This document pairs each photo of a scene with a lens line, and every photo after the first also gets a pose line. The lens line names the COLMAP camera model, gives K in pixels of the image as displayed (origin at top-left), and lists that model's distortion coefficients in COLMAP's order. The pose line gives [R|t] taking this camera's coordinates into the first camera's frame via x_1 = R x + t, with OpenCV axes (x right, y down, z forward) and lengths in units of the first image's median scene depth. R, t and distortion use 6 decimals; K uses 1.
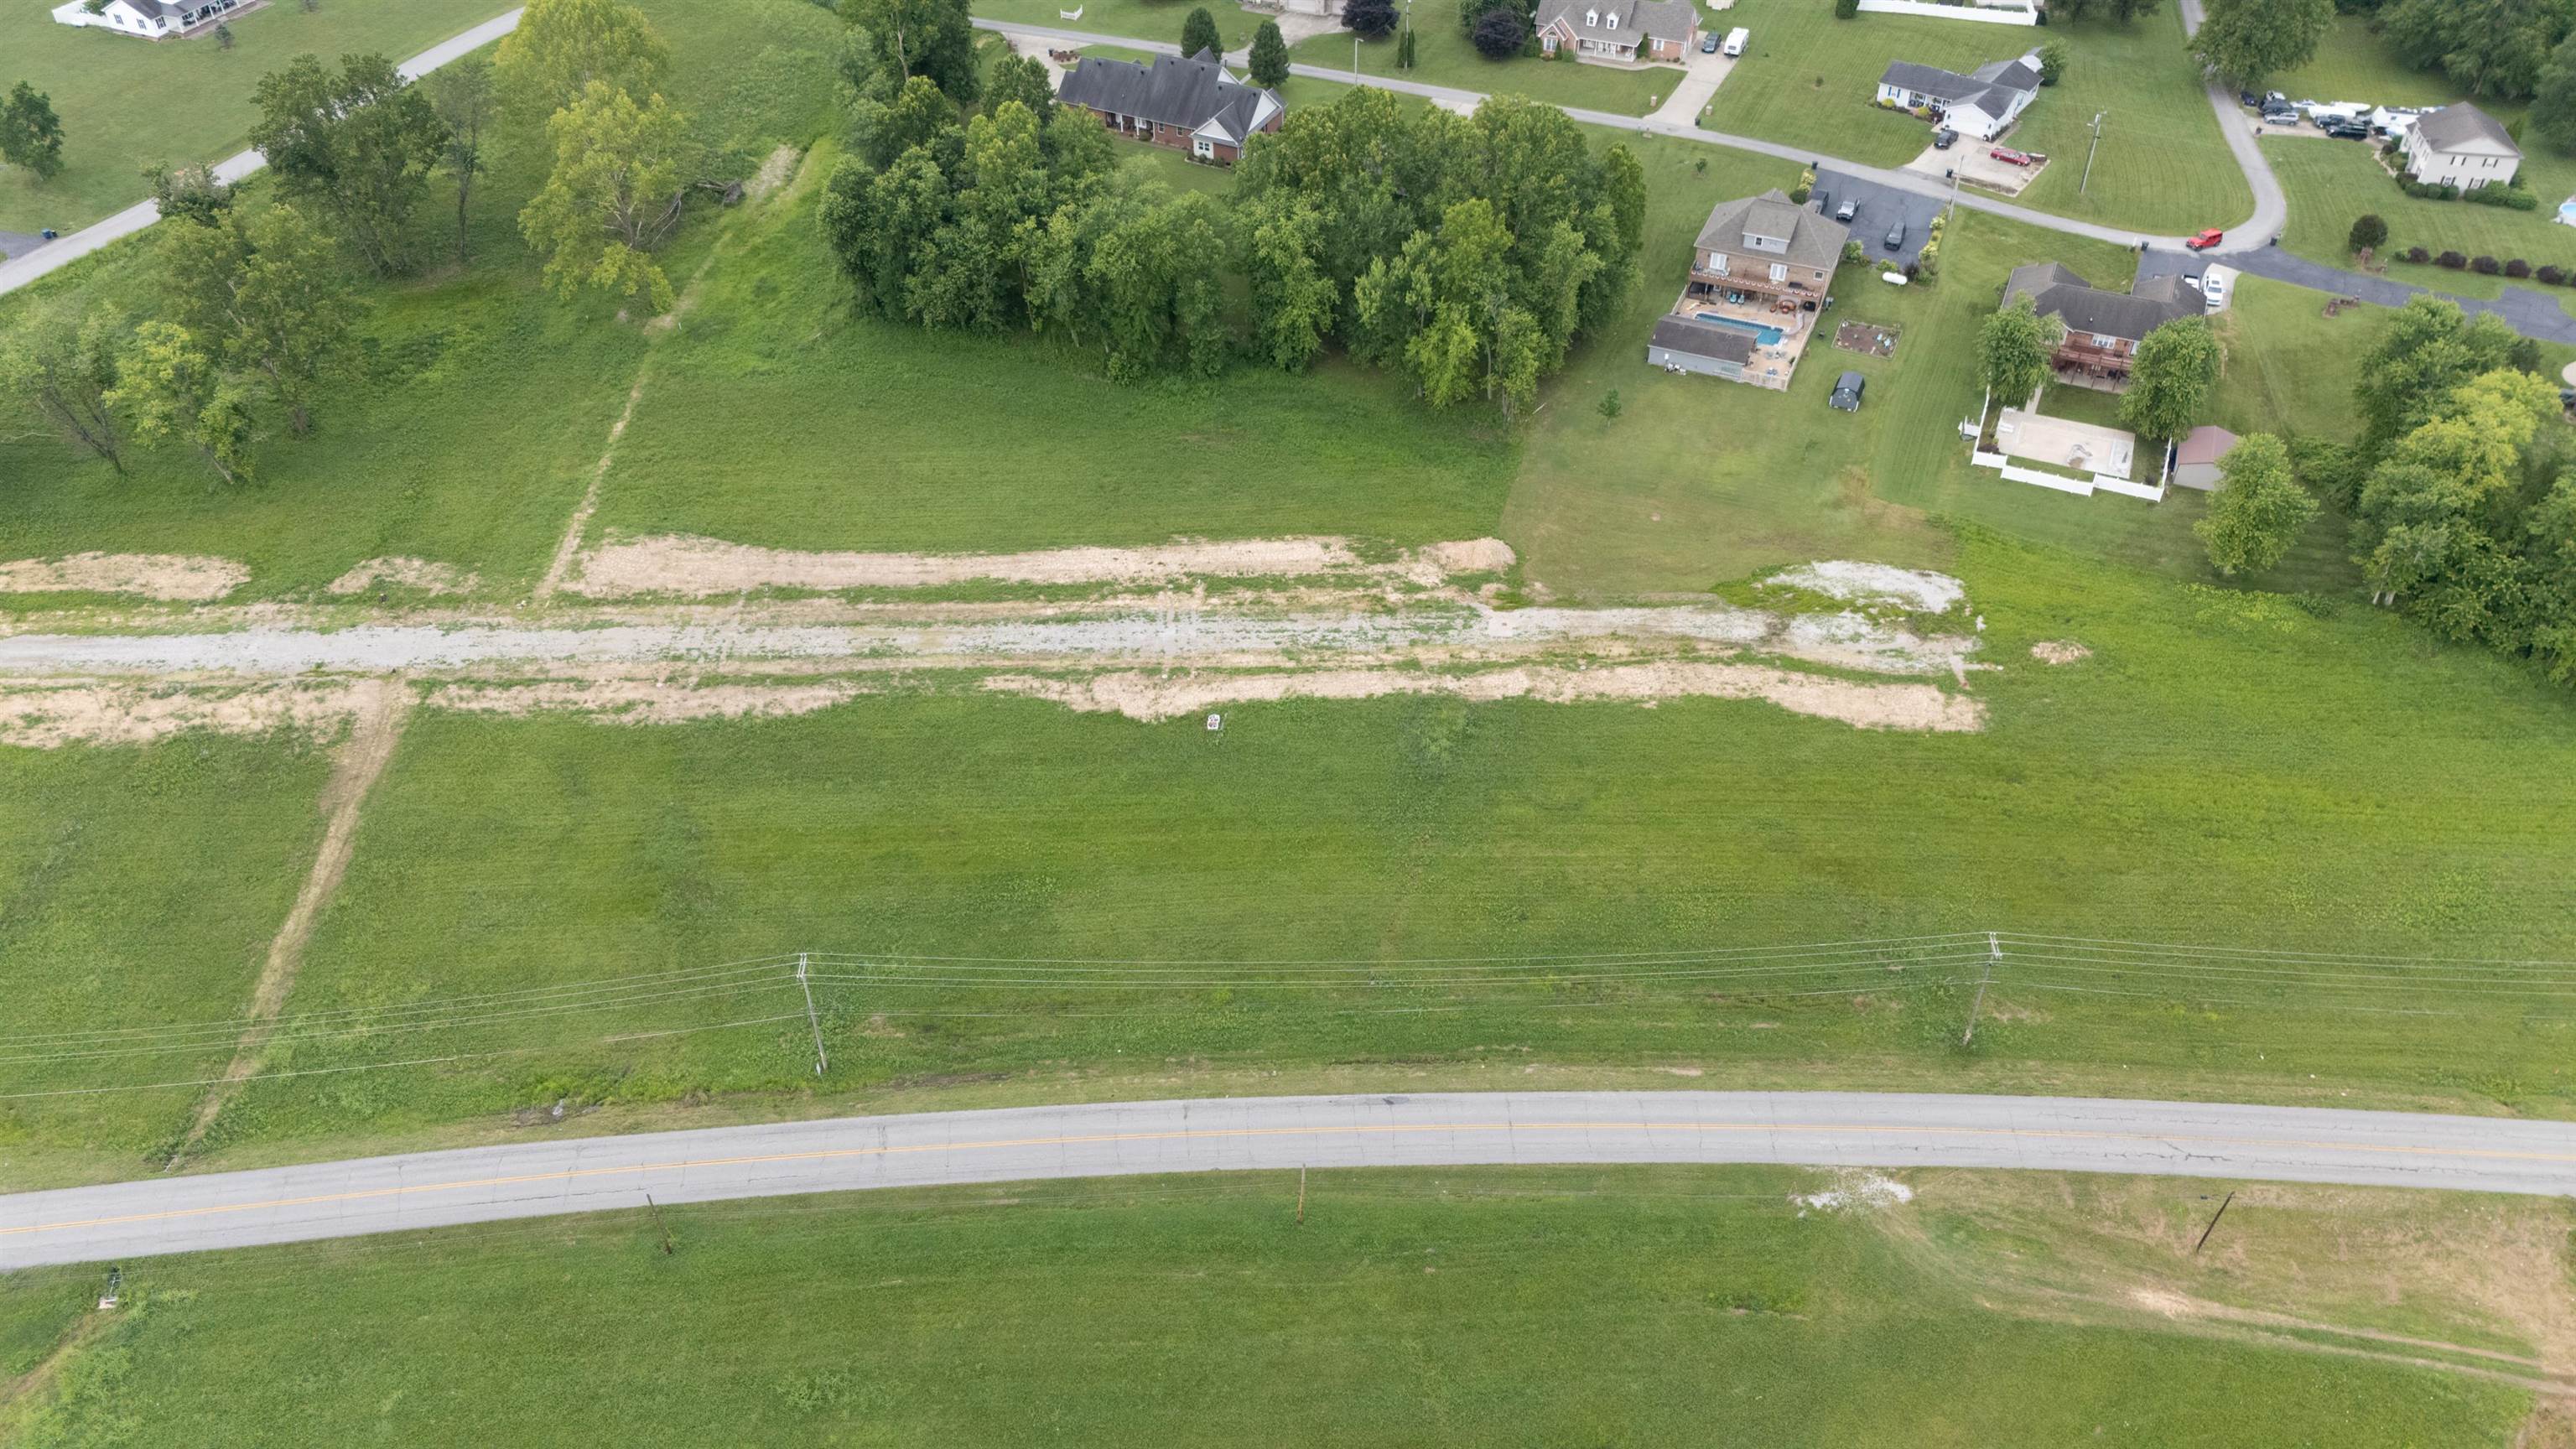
lens RADIAL K [[1887.5, 0, 1286.2], [0, 1887.5, 733.0], [0, 0, 1]] dist [0.078812, -0.078291]
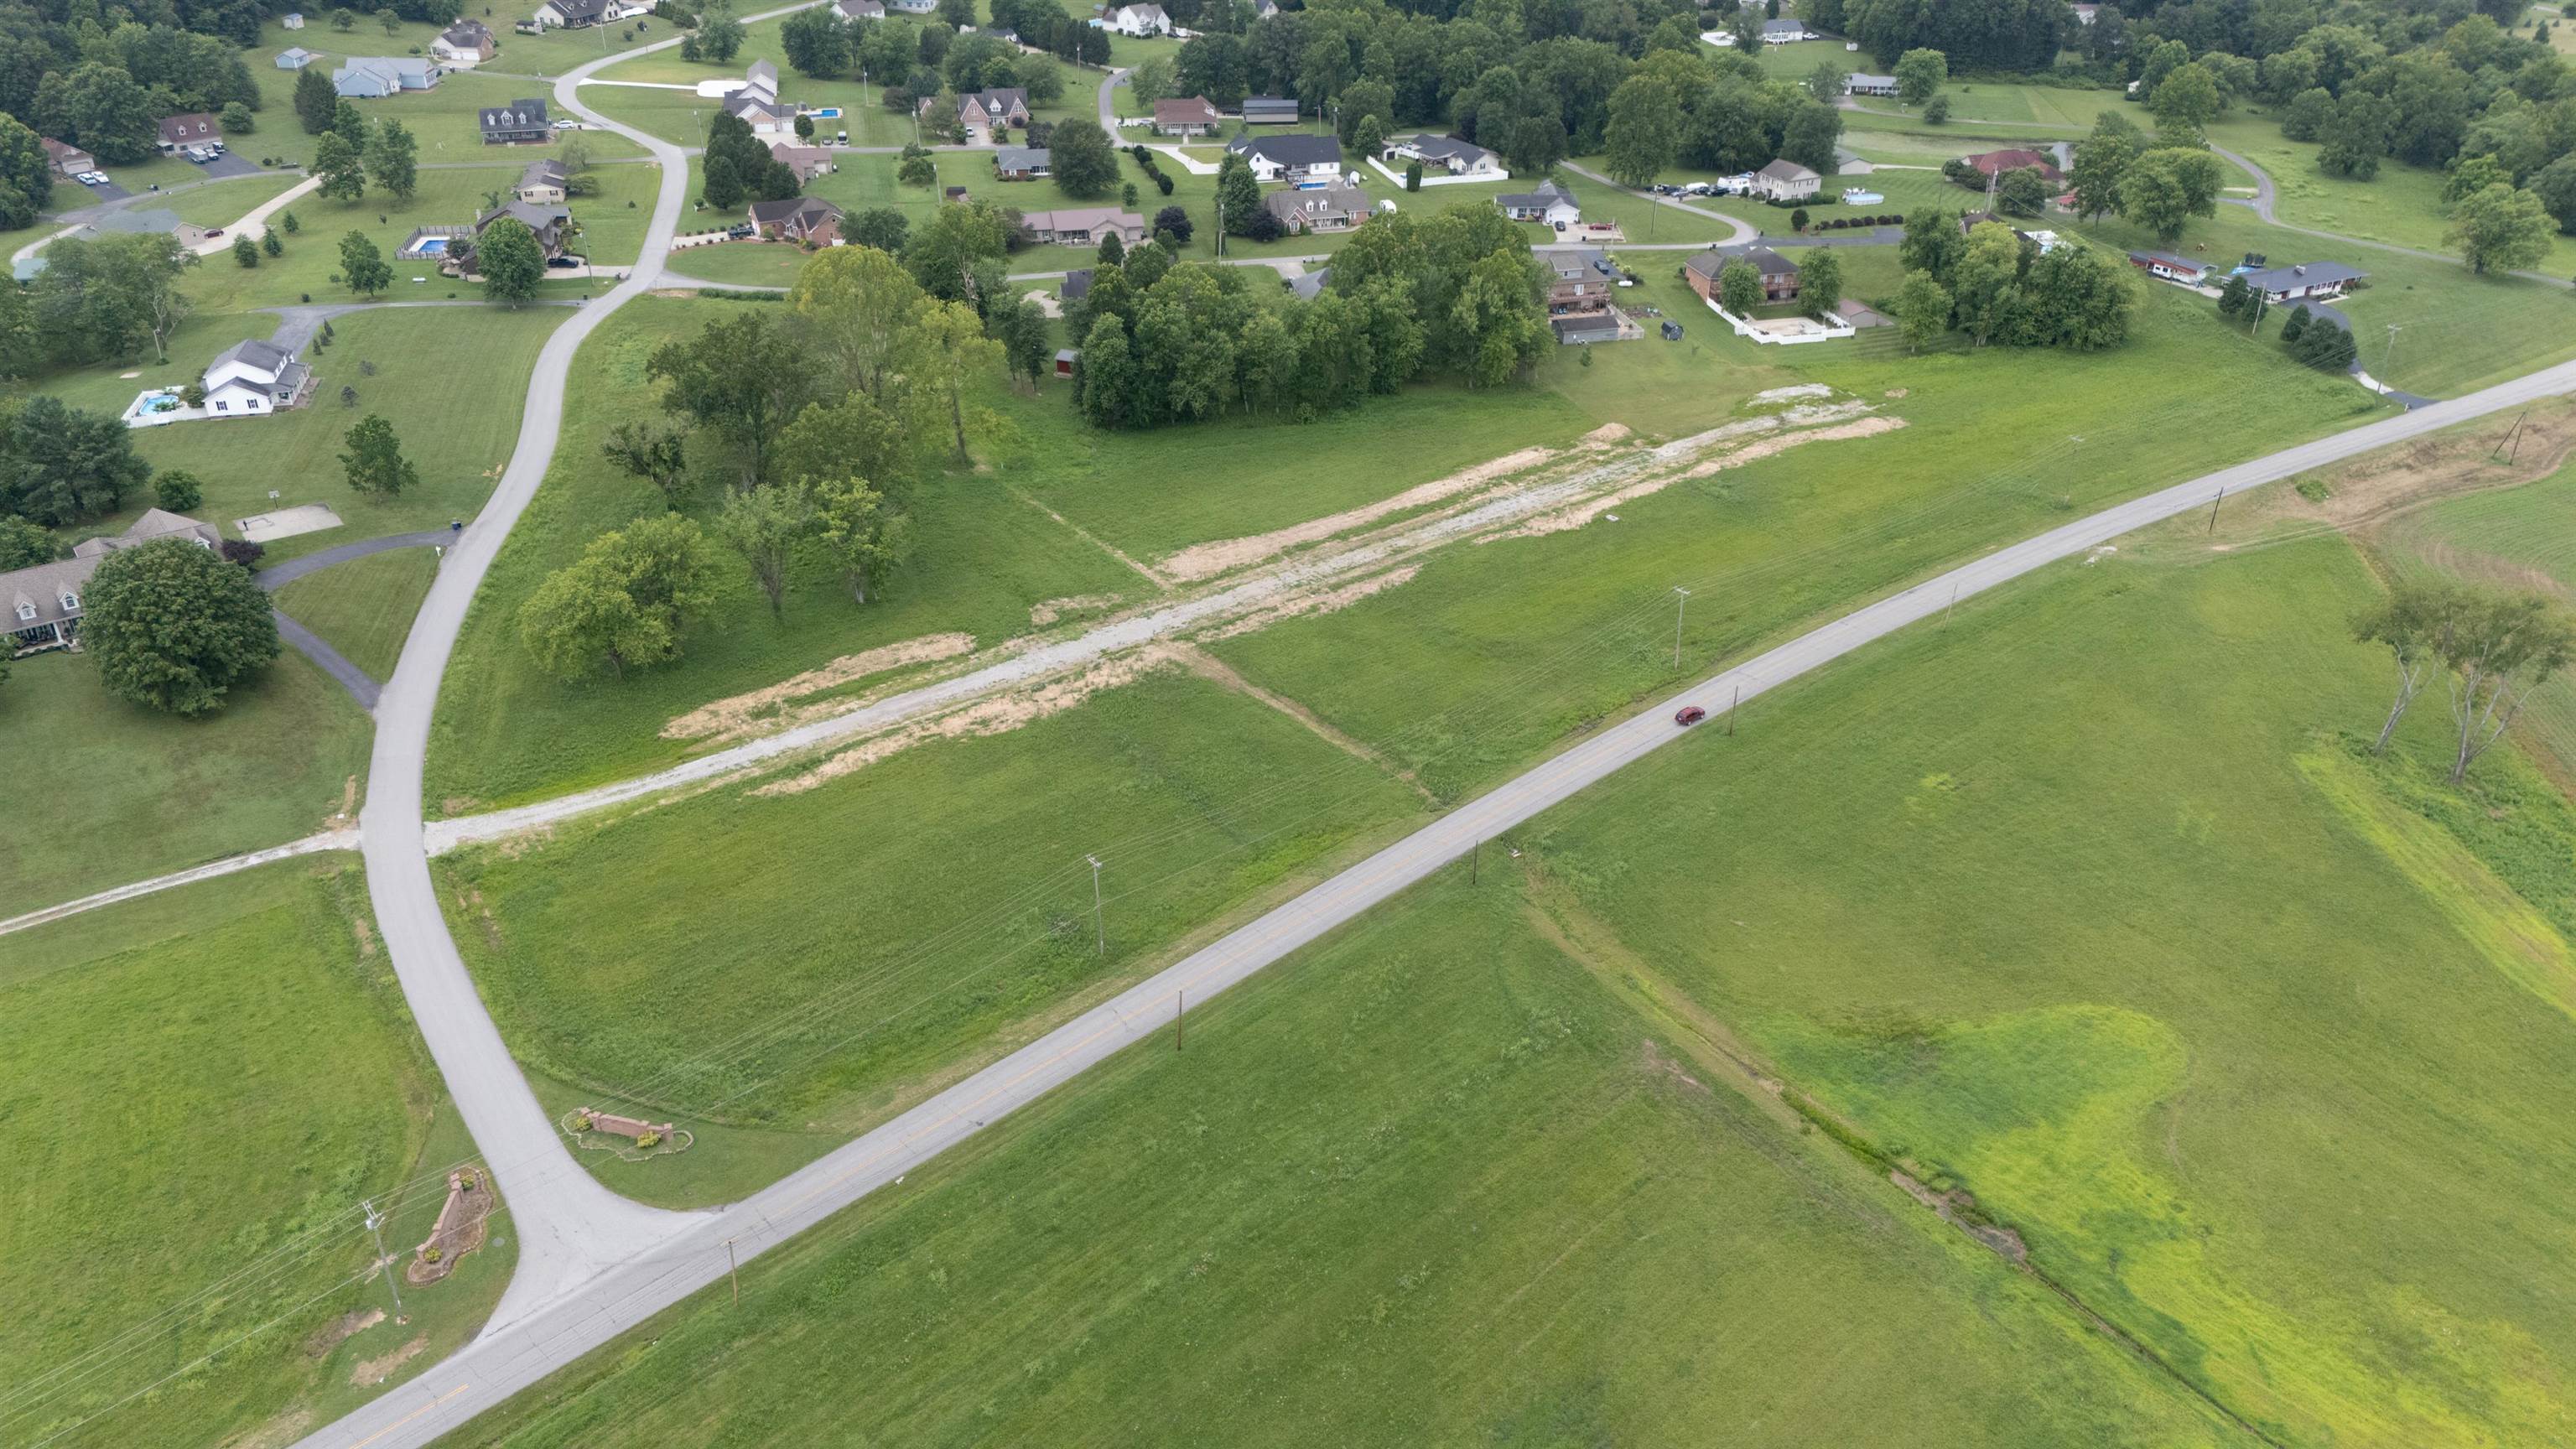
lens RADIAL K [[1887.5, 0, 1286.2], [0, 1887.5, 733.0], [0, 0, 1]] dist [0.078812, -0.078291]
pose [[0.802183, -0.289940, 0.521955, -1.096209], [0.389059, 0.916944, -0.088586, 0.187307], [-0.452918, 0.274134, 0.848361, -0.205625]]
